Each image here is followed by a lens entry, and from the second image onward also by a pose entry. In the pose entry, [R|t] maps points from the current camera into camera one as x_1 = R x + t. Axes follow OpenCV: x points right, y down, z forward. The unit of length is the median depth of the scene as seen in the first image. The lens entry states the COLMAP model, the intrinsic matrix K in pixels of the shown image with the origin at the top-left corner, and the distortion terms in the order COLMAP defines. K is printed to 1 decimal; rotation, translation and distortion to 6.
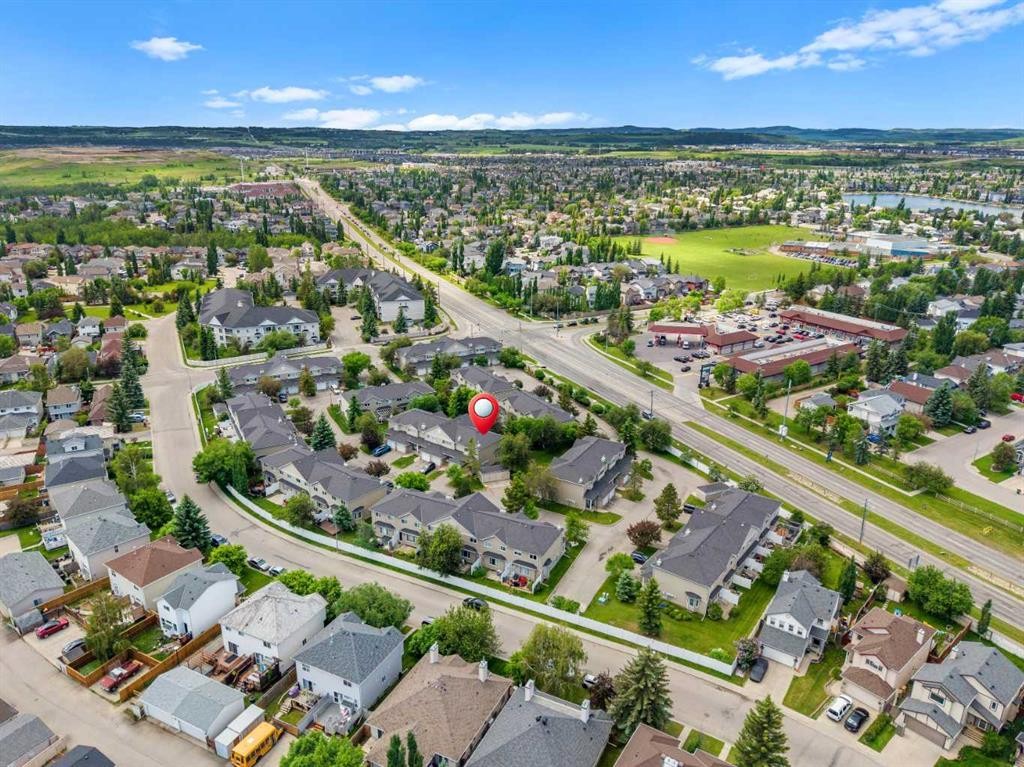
lens RADIAL K [[713.1, 0, 512.0], [0, 713.1, 383.5], [0, 0, 1]] dist [-0.000295, 0.000048]
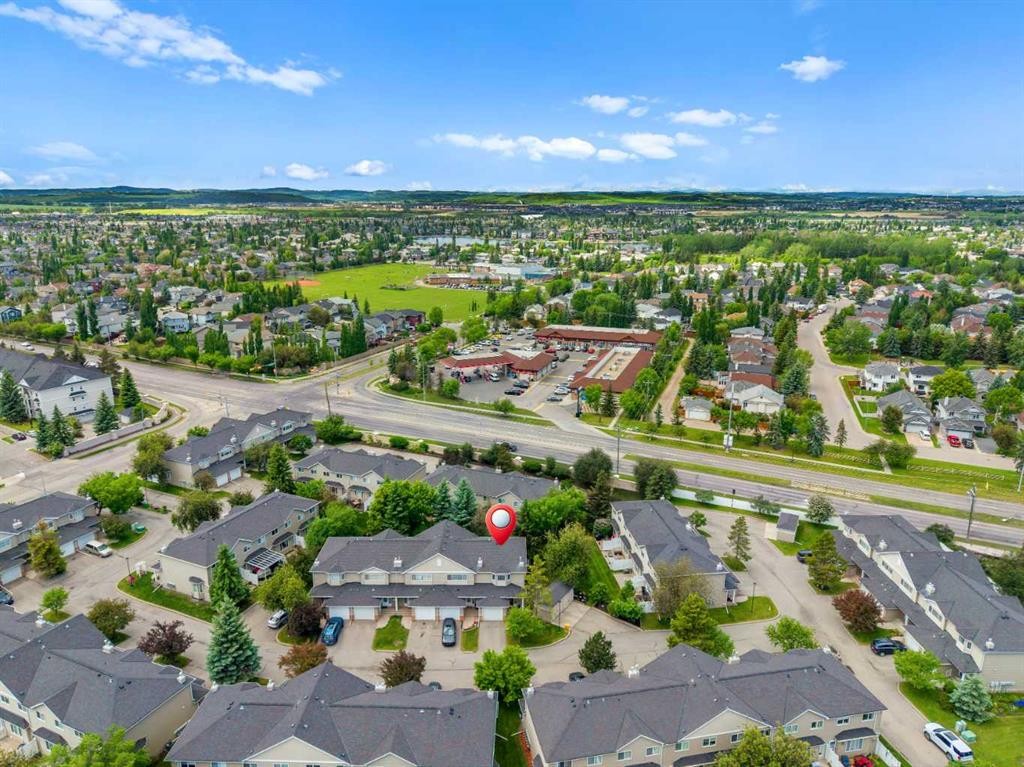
lens RADIAL K [[713.1, 0, 512.0], [0, 713.1, 383.5], [0, 0, 1]] dist [-0.000295, 0.000048]
pose [[0.806663, -0.165524, 0.567359, -0.267392], [0.206245, 0.978469, -0.007774, -0.042425], [-0.553856, 0.123286, 0.823434, 0.359365]]
